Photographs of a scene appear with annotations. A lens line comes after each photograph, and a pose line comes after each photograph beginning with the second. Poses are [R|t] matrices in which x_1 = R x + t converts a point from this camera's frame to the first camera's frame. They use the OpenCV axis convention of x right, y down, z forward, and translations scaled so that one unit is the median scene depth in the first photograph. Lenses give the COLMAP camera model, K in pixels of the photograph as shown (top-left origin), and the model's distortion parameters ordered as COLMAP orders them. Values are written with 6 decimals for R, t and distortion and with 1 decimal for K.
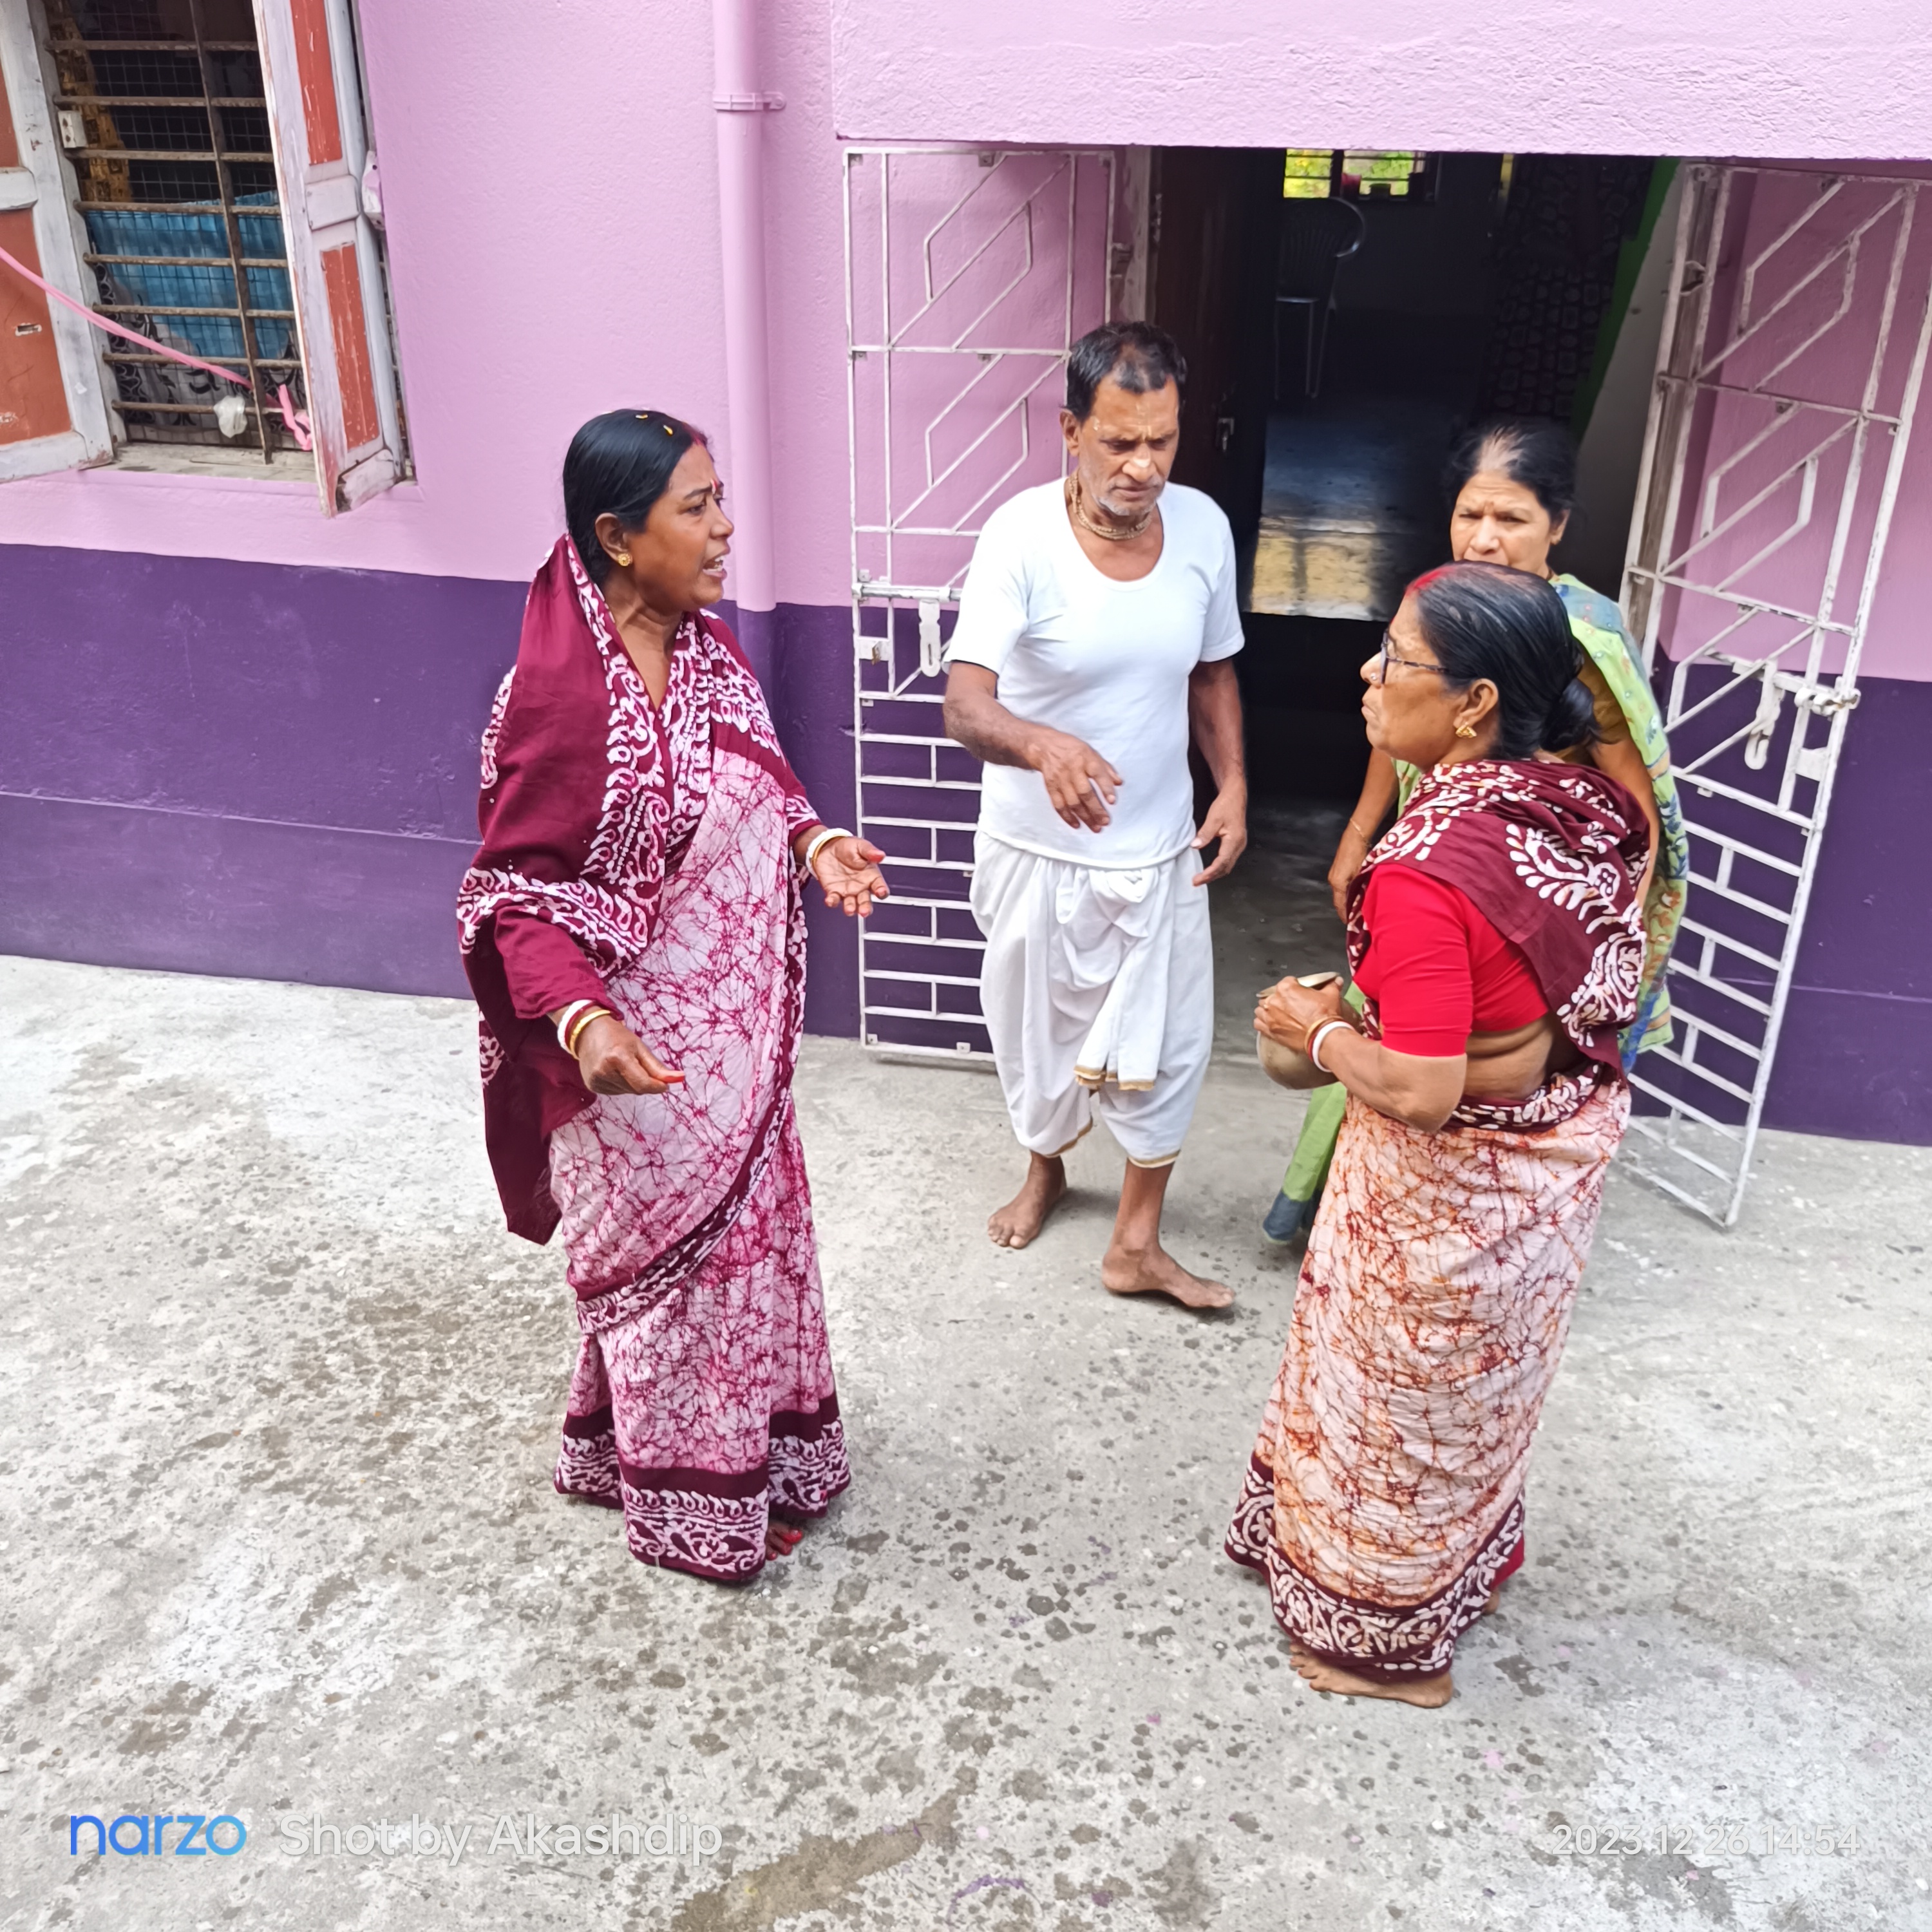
lens RADIAL K [[1930.0, 0, 967.8], [0, 1930.0, 958.4], [0, 0, 1]] dist [0.007282, -0.004244]
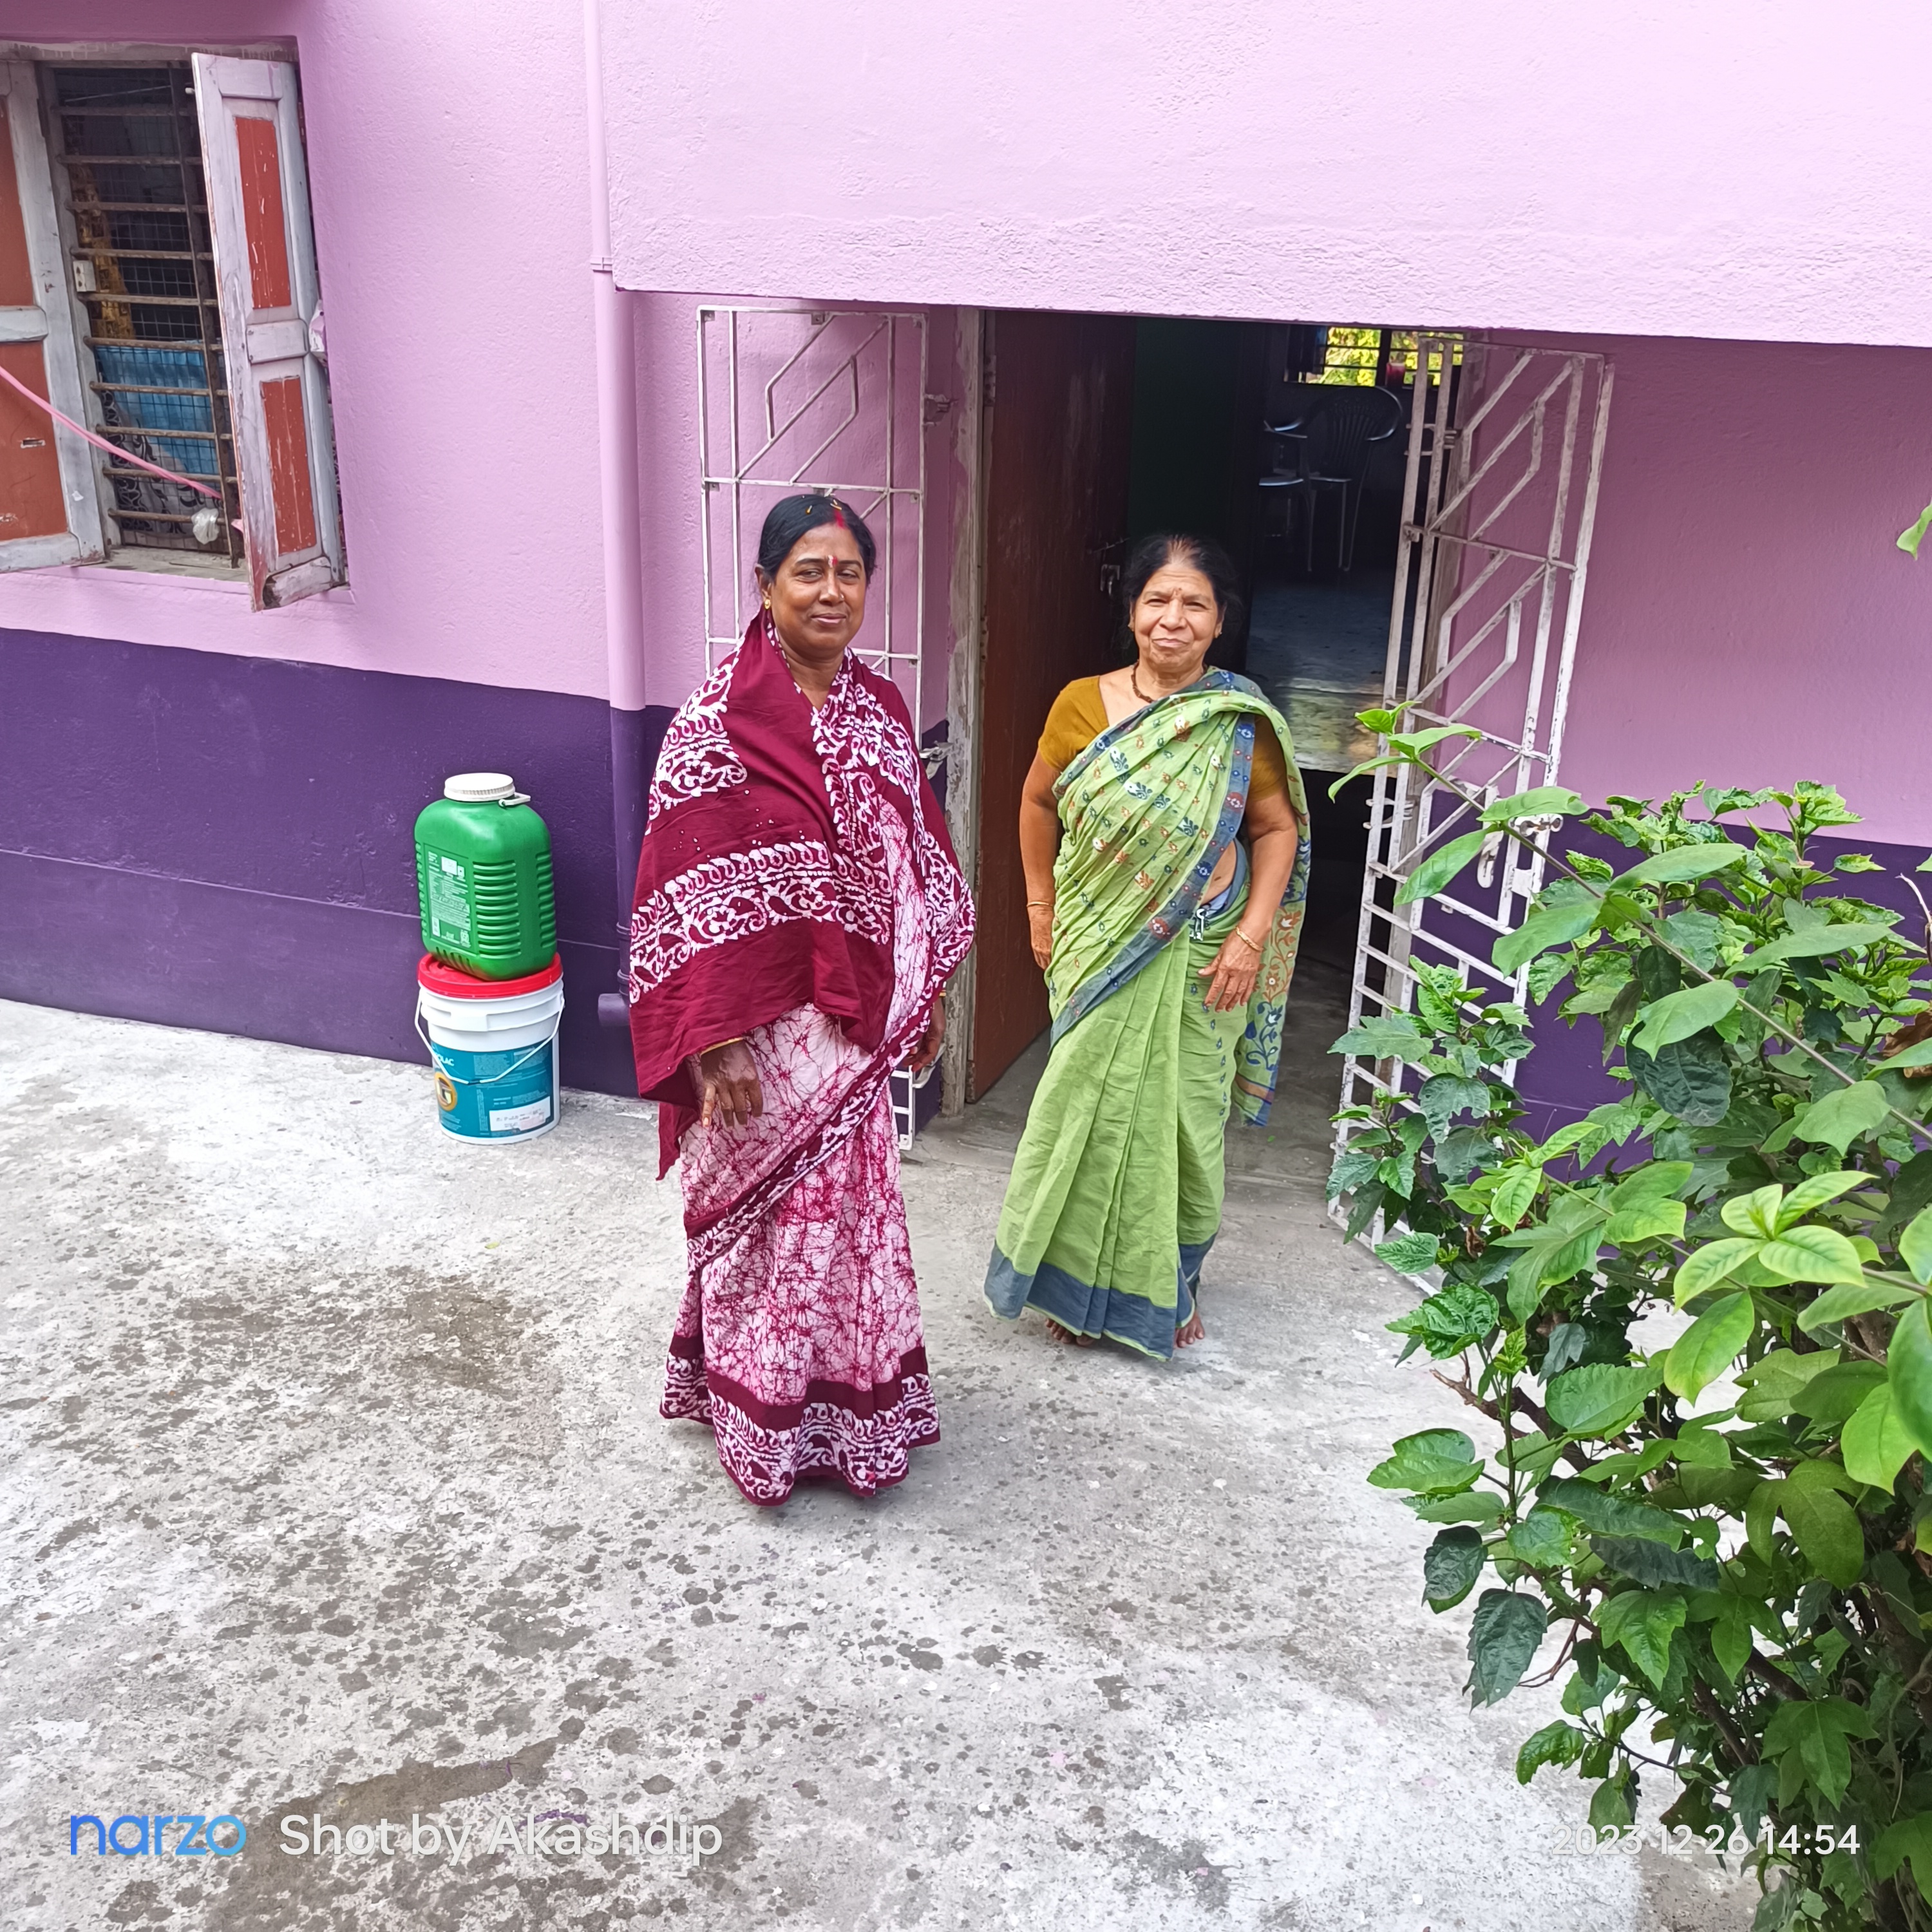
lens RADIAL K [[1918.3, 0, 965.5], [0, 1918.3, 963.5], [0, 0, 1]] dist [0.005228, -0.001404]
pose [[0.994932, 0.055000, -0.084179, 0.207331], [-0.061740, 0.994906, -0.079683, 0.045162], [0.079367, 0.084477, 0.993260, -0.074488]]
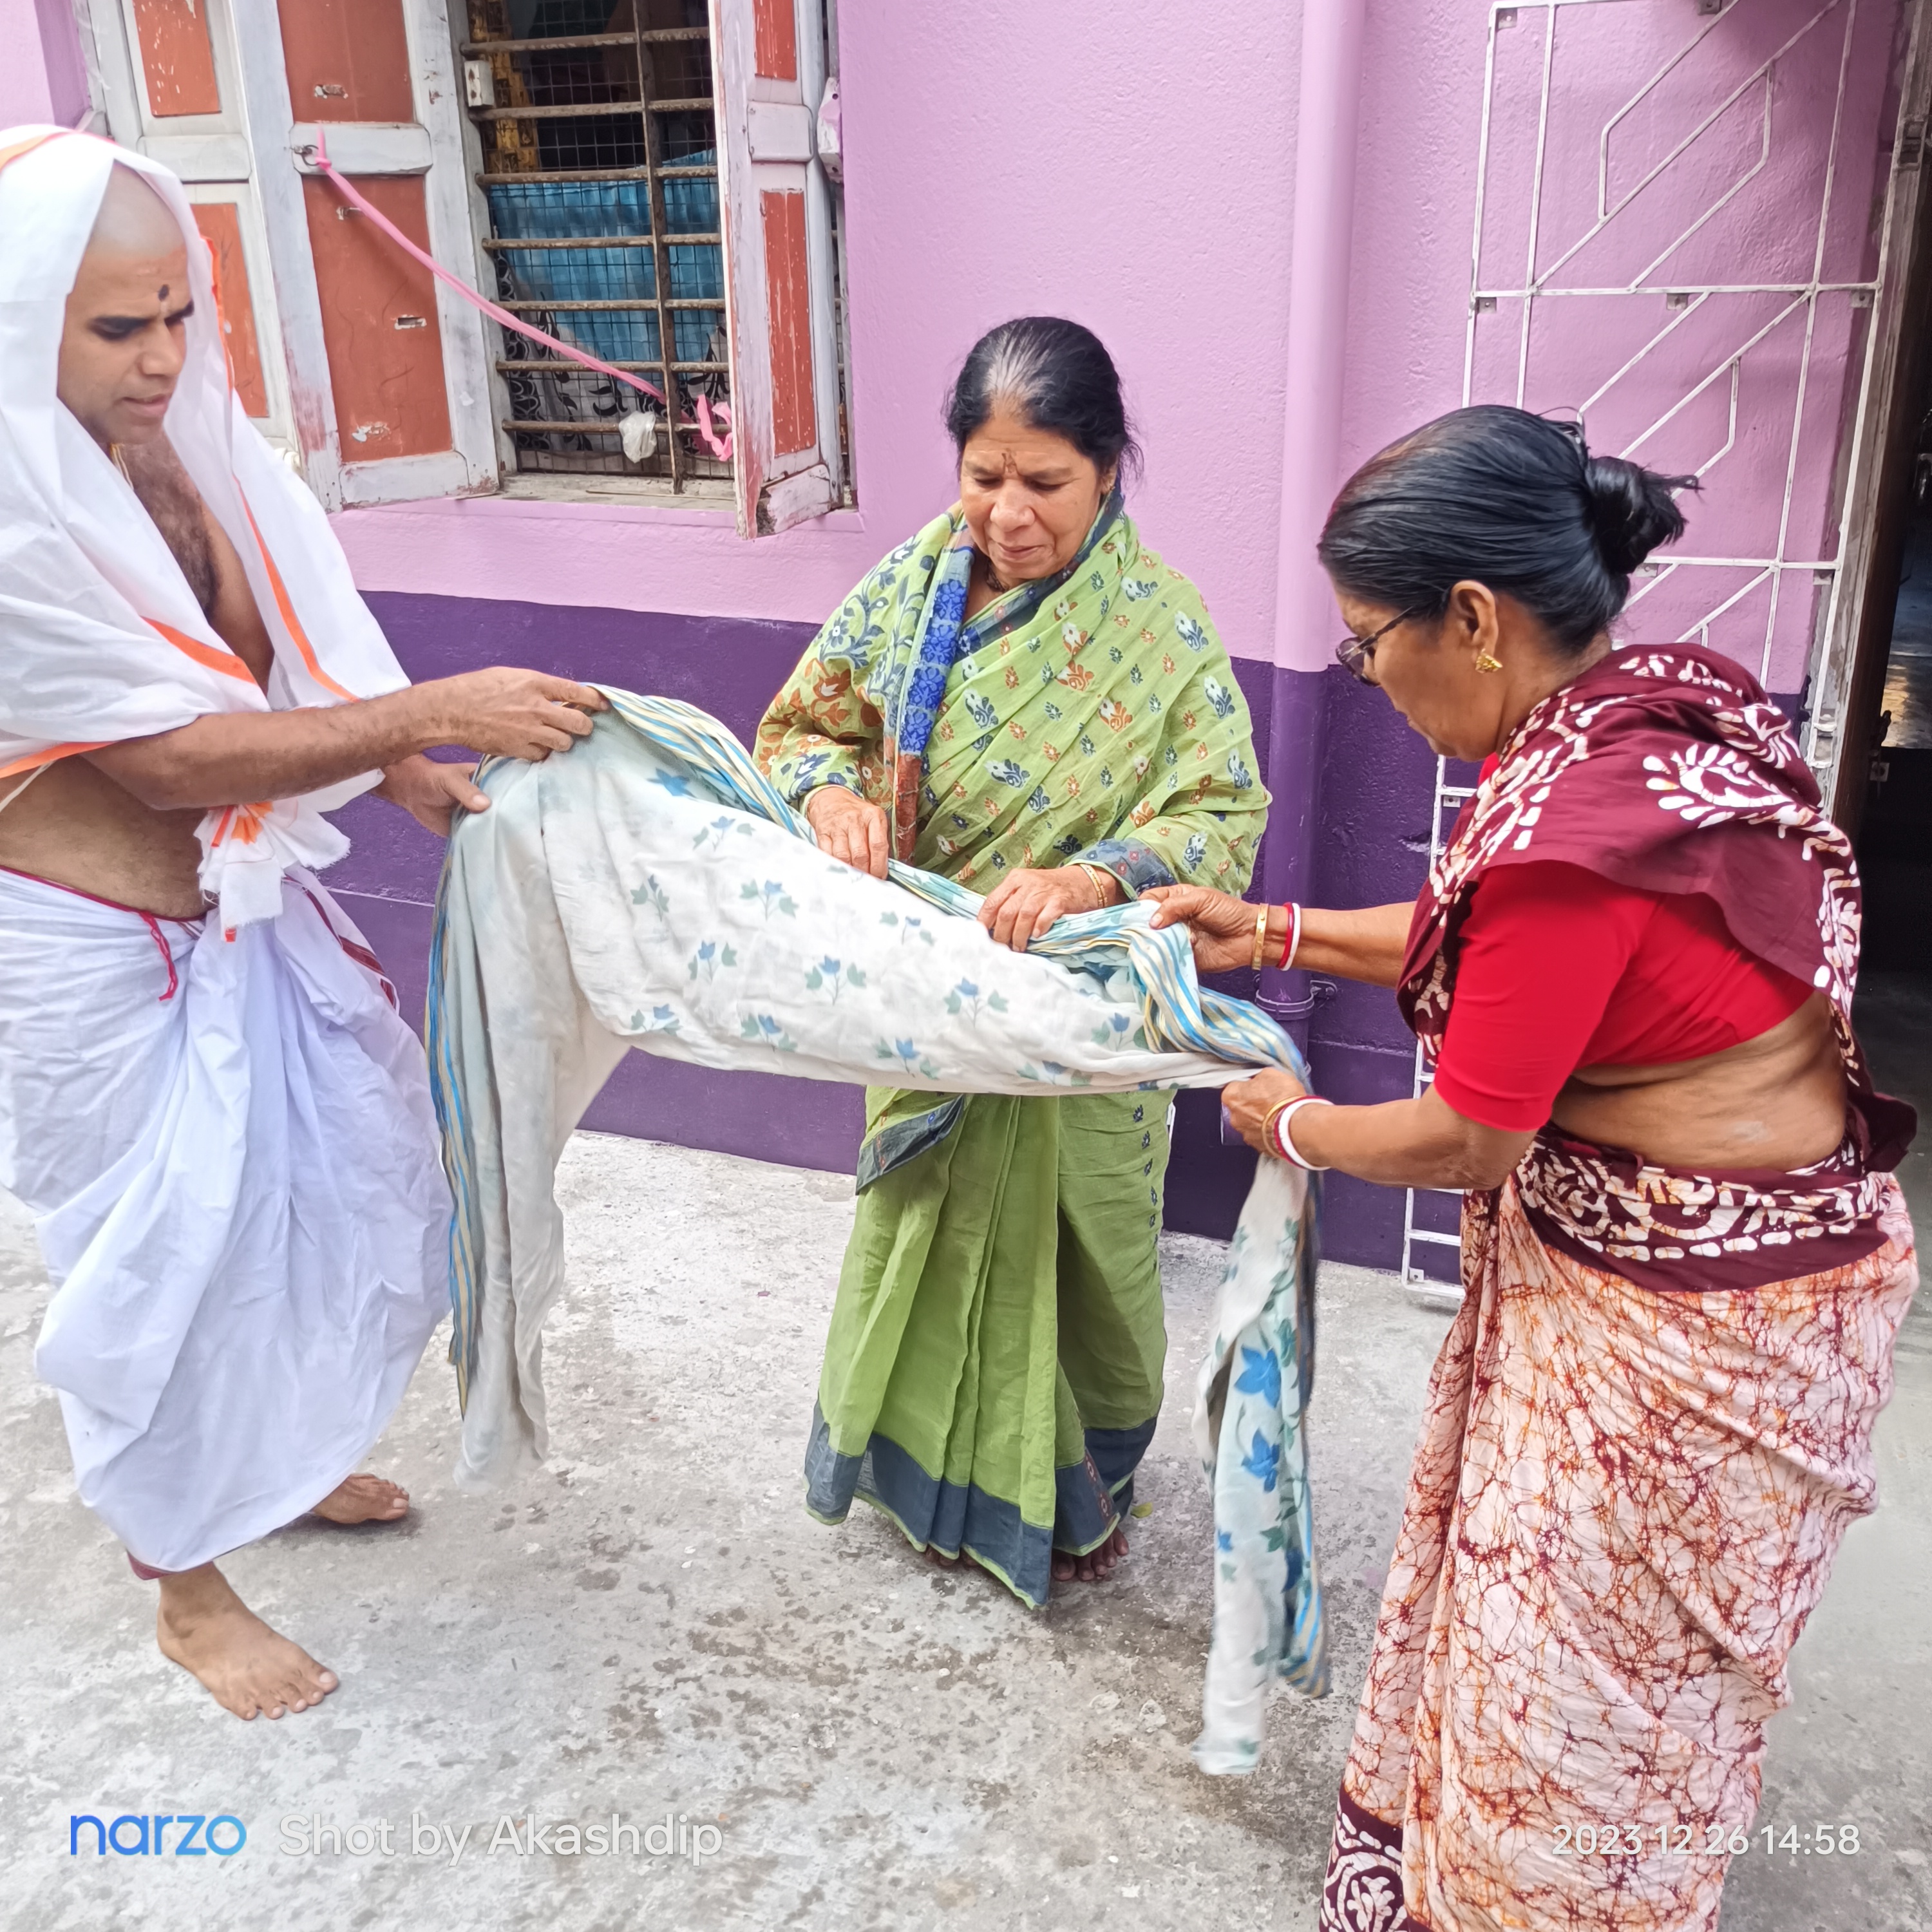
lens RADIAL K [[1918.1, 0, 966.0], [0, 1918.1, 966.0], [0, 0, 1]] dist [0.013503, -0.004361]
pose [[0.980783, 0.046342, -0.189518, -0.102372], [-0.062270, 0.994930, -0.078969, -0.006181], [0.184897, 0.089252, 0.978697, 0.314681]]
